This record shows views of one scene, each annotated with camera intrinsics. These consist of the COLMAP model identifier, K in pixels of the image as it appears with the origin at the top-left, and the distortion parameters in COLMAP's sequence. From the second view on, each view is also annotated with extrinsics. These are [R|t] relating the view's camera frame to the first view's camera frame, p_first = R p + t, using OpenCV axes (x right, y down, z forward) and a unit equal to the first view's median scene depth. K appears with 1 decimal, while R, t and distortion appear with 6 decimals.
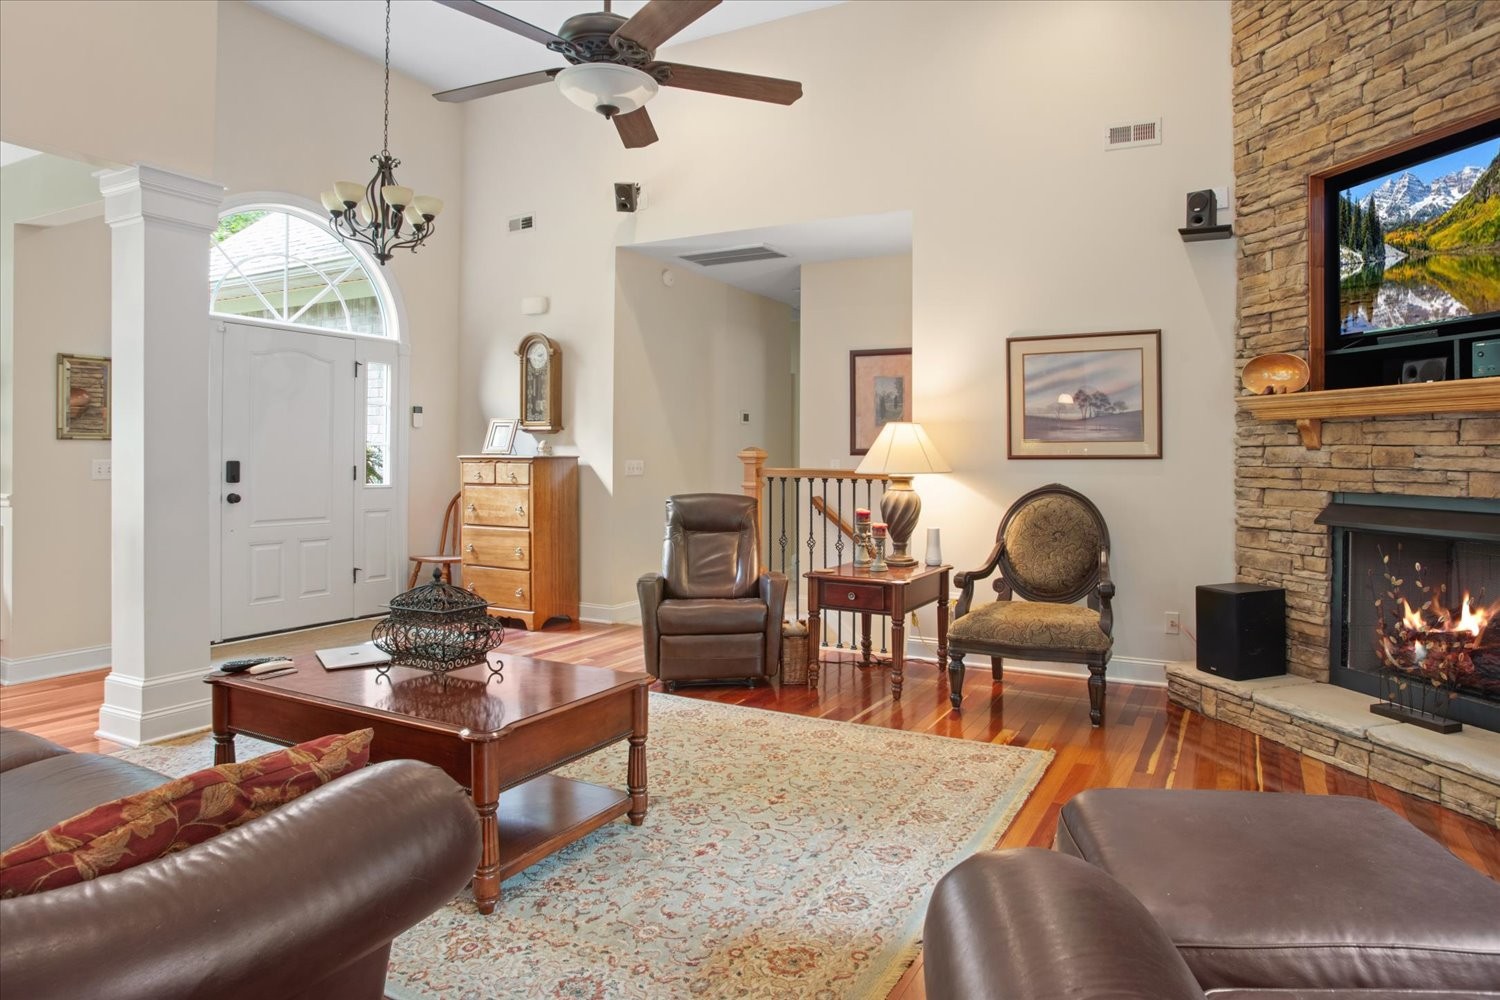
lens RADIAL K [[901.0, 0, 750.6], [0, 901.0, 454.6], [0, 0, 1]] dist [-0.105206, -0.000596]
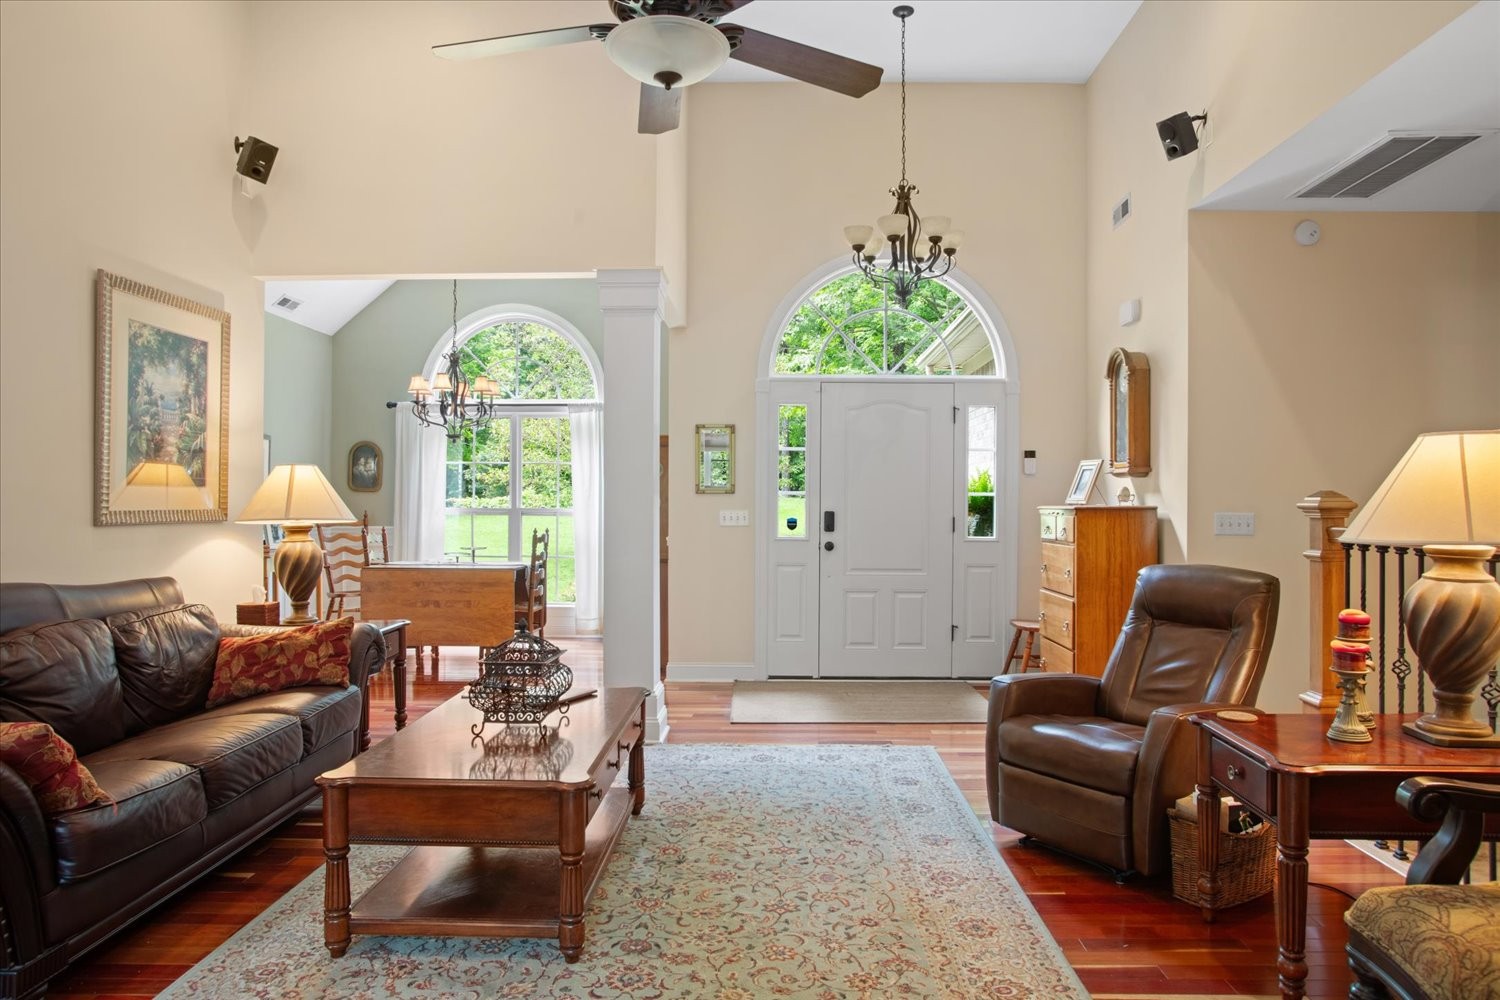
lens RADIAL K [[908.2, 0, 750.0], [0, 908.2, 500.0], [0, 0, 1]] dist [-0.028596, 0.000069]
pose [[0.445201, -0.007095, -0.895402, 0.357993], [0.001595, 0.999973, -0.007131, 0.001157], [0.895429, 0.001746, 0.445201, 0.405087]]
